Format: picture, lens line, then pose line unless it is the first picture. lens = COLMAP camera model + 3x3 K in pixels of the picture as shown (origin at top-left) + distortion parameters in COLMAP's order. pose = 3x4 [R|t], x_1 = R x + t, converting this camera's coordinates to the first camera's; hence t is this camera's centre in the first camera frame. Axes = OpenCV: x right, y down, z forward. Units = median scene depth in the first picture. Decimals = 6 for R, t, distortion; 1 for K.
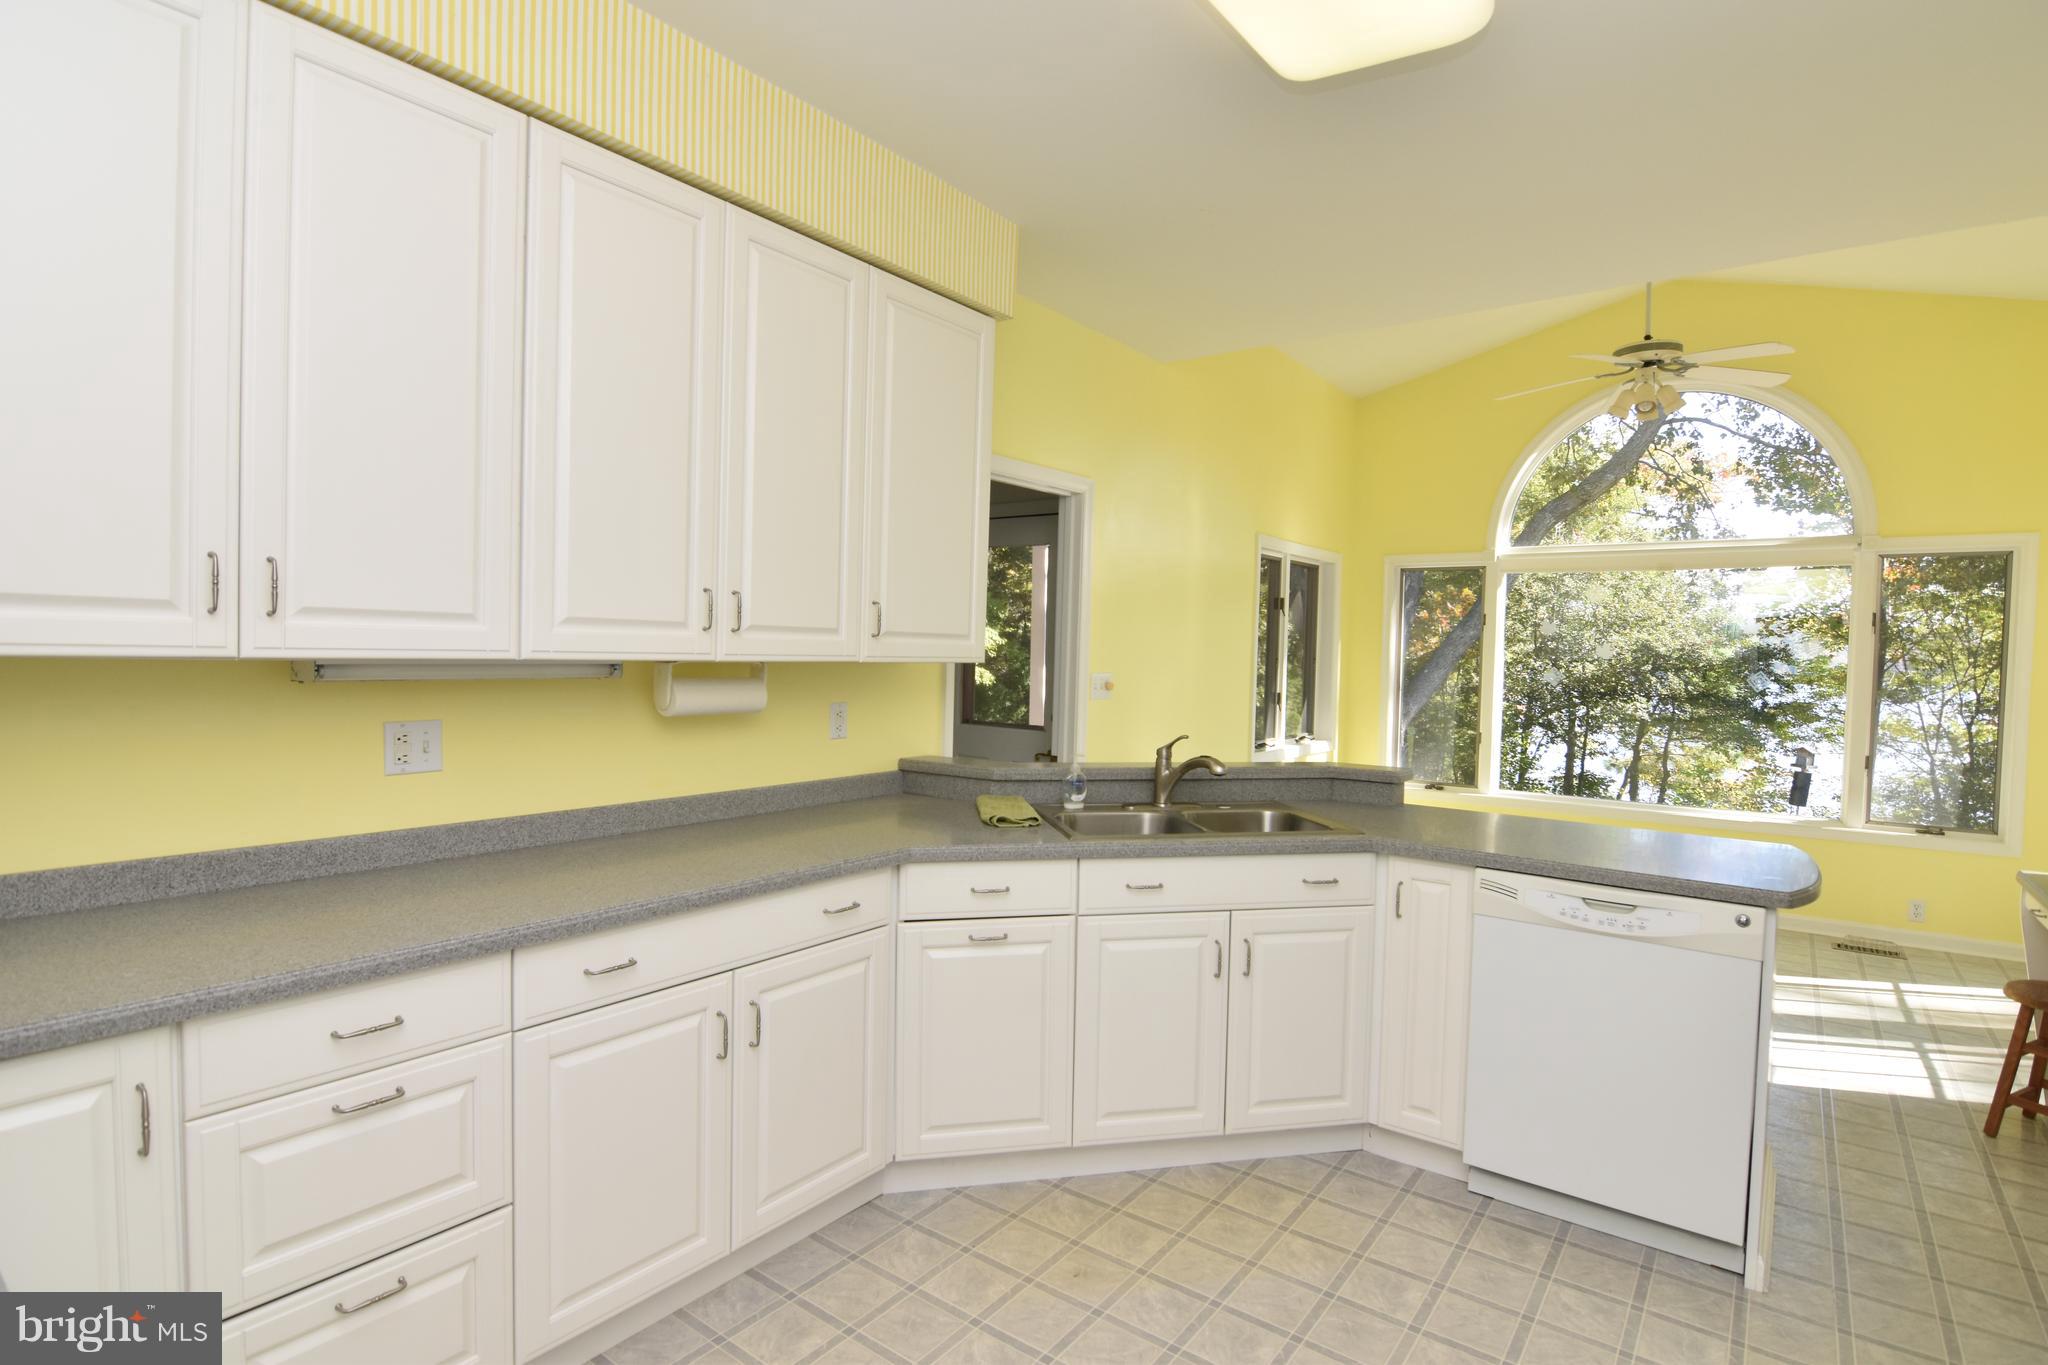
lens RADIAL K [[1007.9, 0, 1024.0], [0, 1007.9, 682.5], [0, 0, 1]] dist [-0.104096, 0.000449]
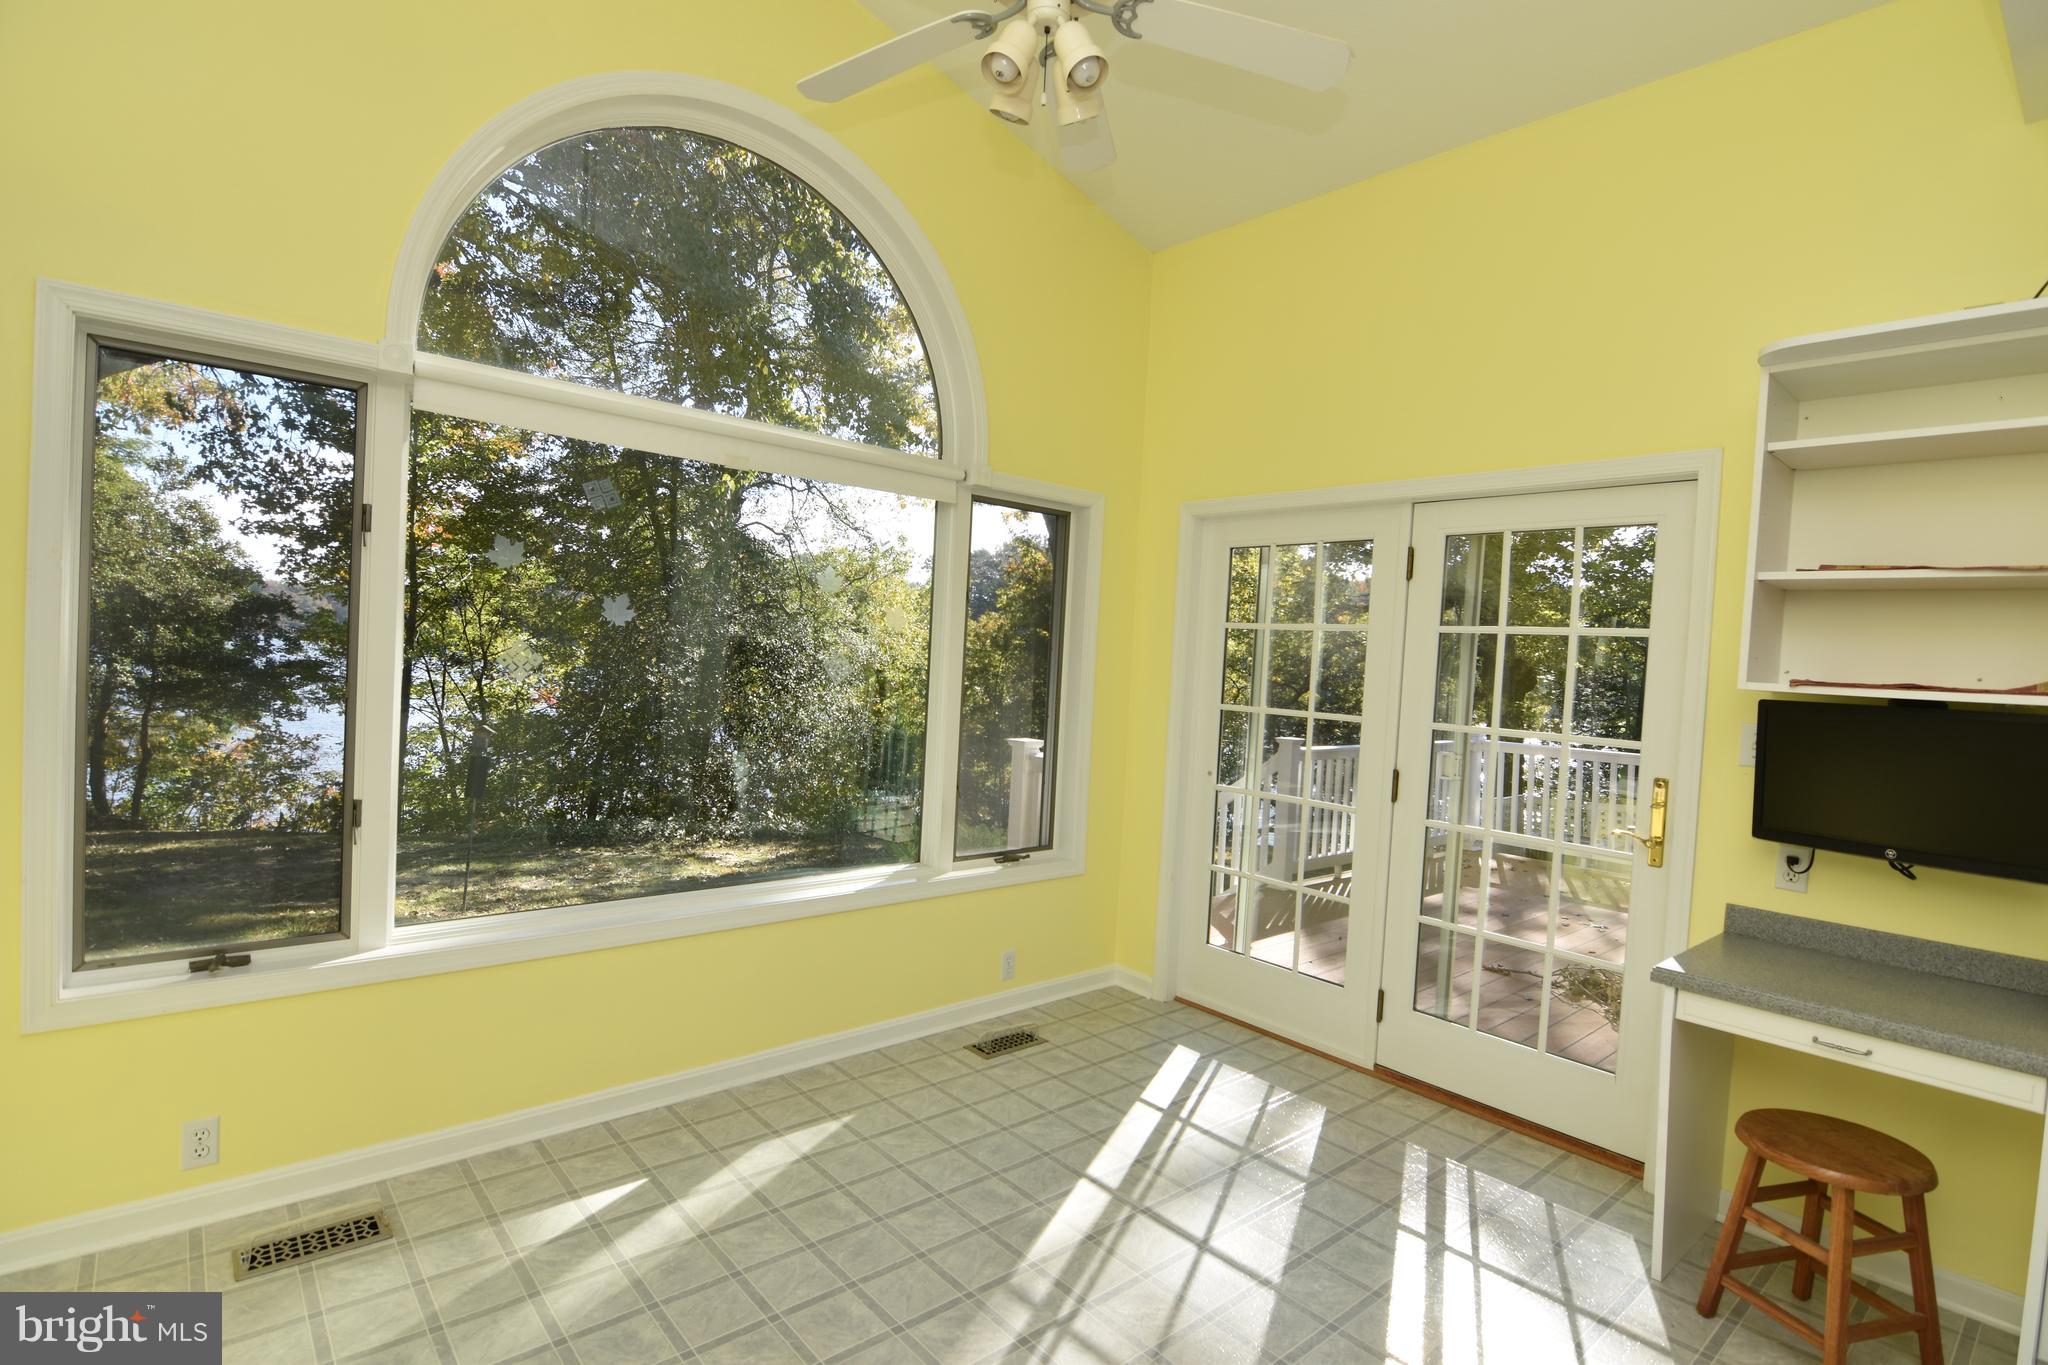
lens RADIAL K [[994.7, 0, 1029.1], [0, 994.7, 682.6], [0, 0, 1]] dist [0.002686, -0.013382]
pose [[0.193486, -0.026494, 0.980745, 0.029890], [-0.022759, 0.999245, 0.031483, -0.004107], [-0.980839, -0.028412, 0.192737, 0.159815]]
